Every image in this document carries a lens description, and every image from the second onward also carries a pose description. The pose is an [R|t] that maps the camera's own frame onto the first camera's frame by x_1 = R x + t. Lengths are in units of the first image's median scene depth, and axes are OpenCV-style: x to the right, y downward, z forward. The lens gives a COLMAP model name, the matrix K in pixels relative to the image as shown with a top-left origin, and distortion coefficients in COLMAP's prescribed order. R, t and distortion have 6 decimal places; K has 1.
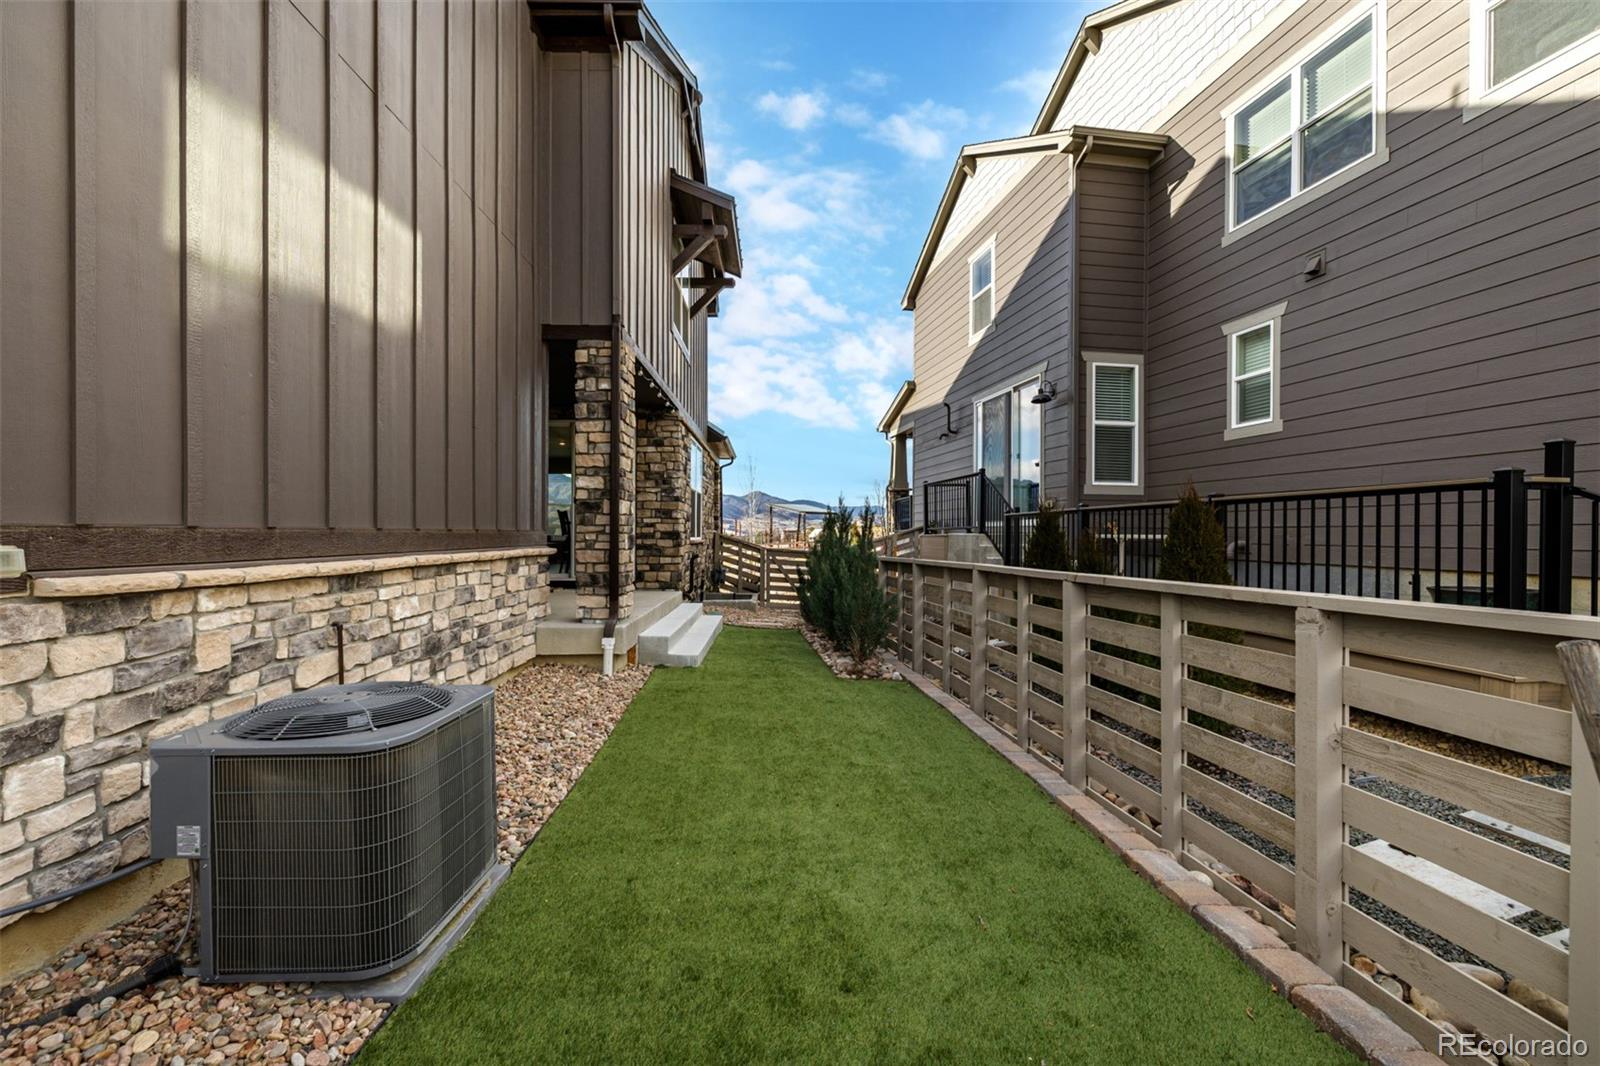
lens RADIAL K [[674.4, 0, 798.2], [0, 674.4, 542.3], [0, 0, 1]] dist [-0.002207, 0.000404]
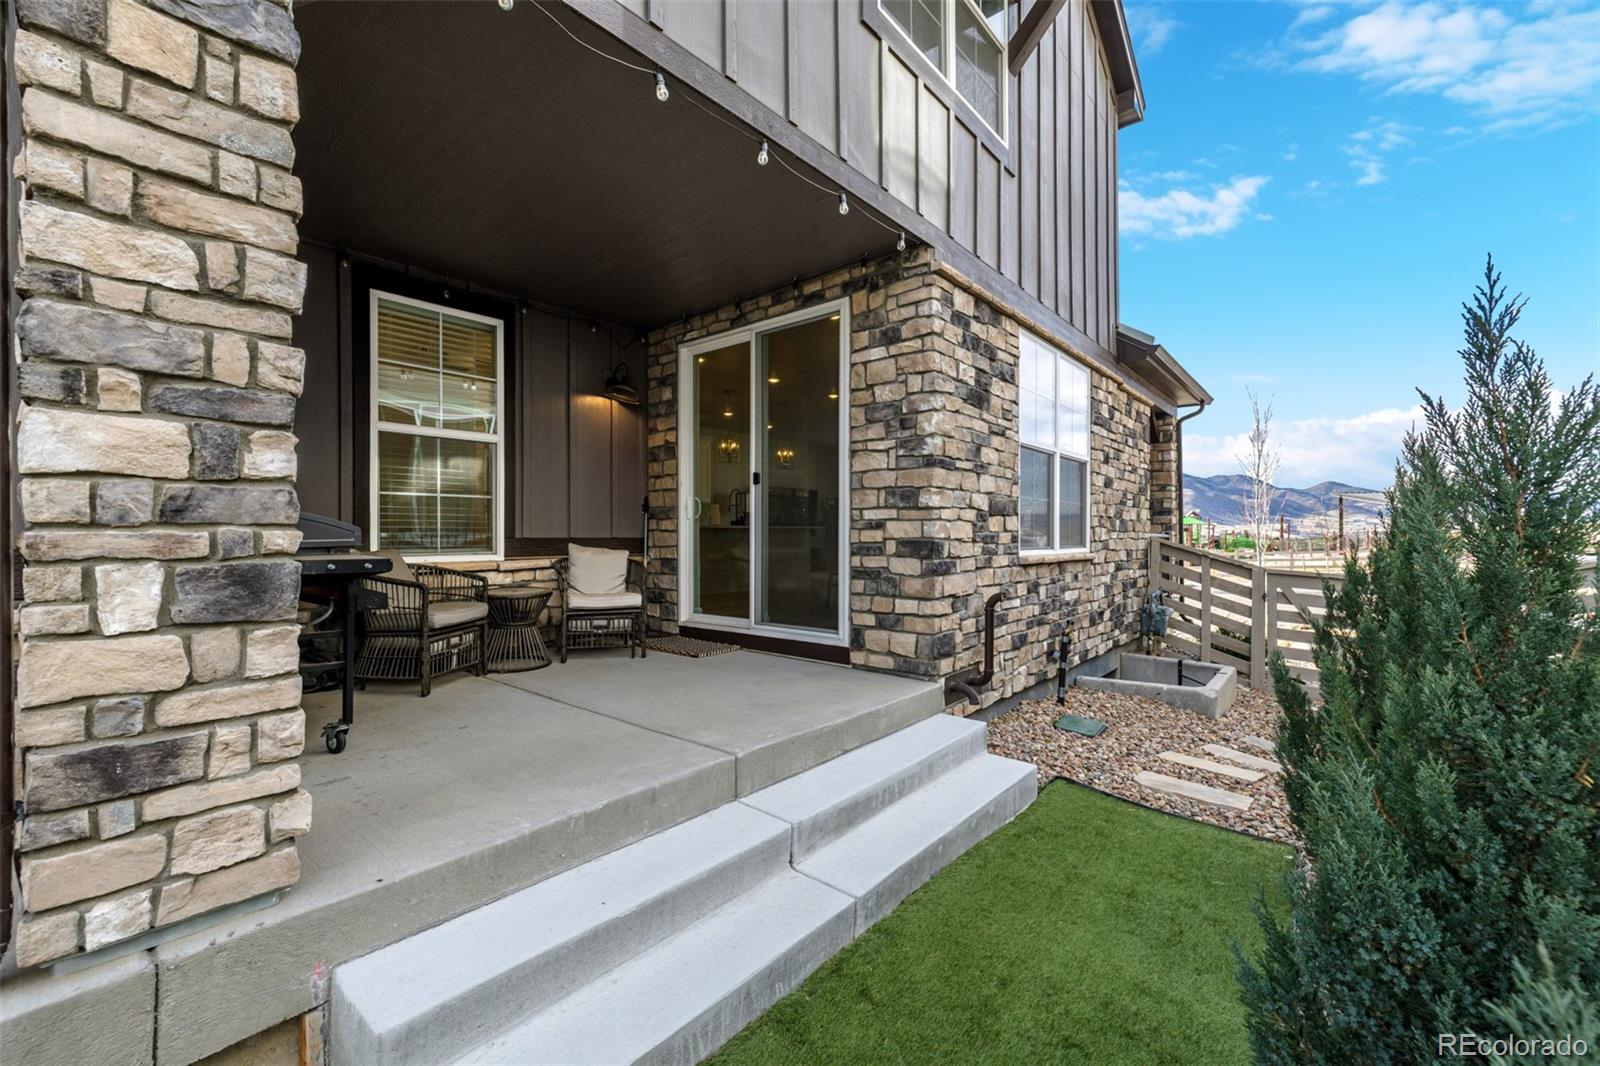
lens RADIAL K [[674.4, 0, 808.4], [0, 674.4, 542.1], [0, 0, 1]] dist [-0.002207, 0.000404]
pose [[0.752298, -0.003039, -0.658816, 0.028488], [-0.001546, 0.999978, -0.006377, -0.008201], [0.658821, 0.005816, 0.752277, 0.463362]]
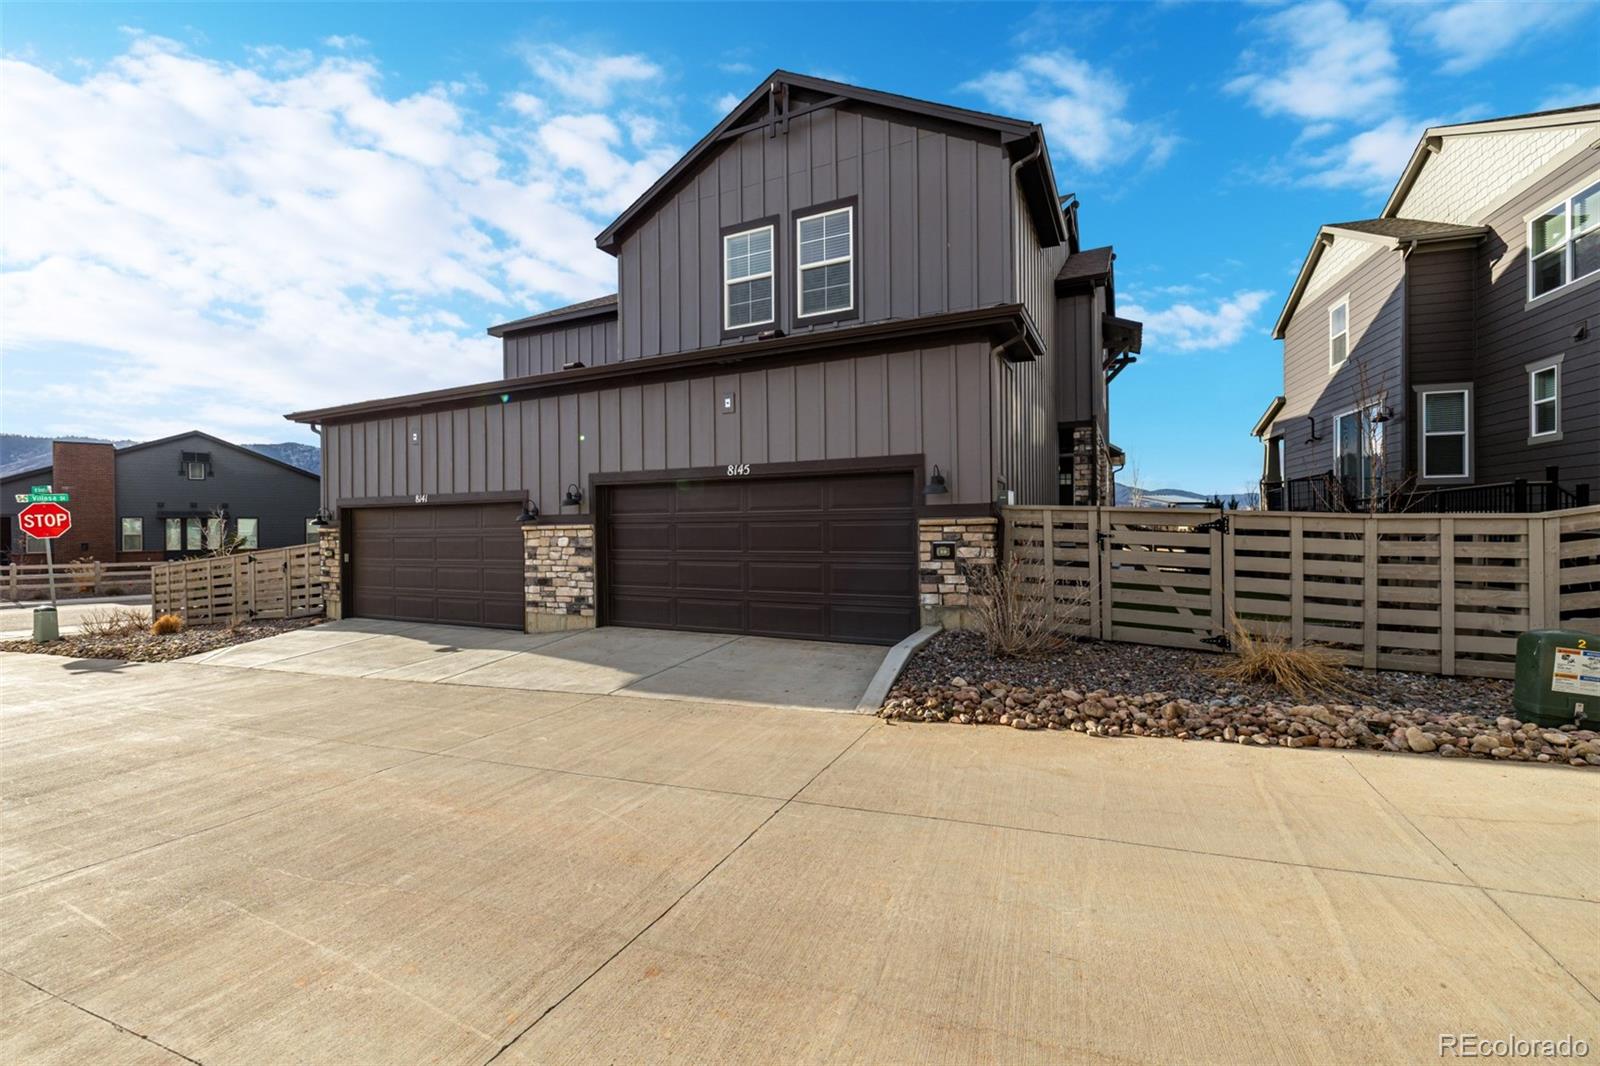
lens RADIAL K [[674.4, 0, 799.1], [0, 674.4, 534.6], [0, 0, 1]] dist [-0.002207, 0.000404]
pose [[0.880771, -0.007469, -0.473483, -0.059280], [0.005285, 0.999968, -0.005942, 0.039495], [0.473512, 0.002731, 0.880783, -0.982790]]
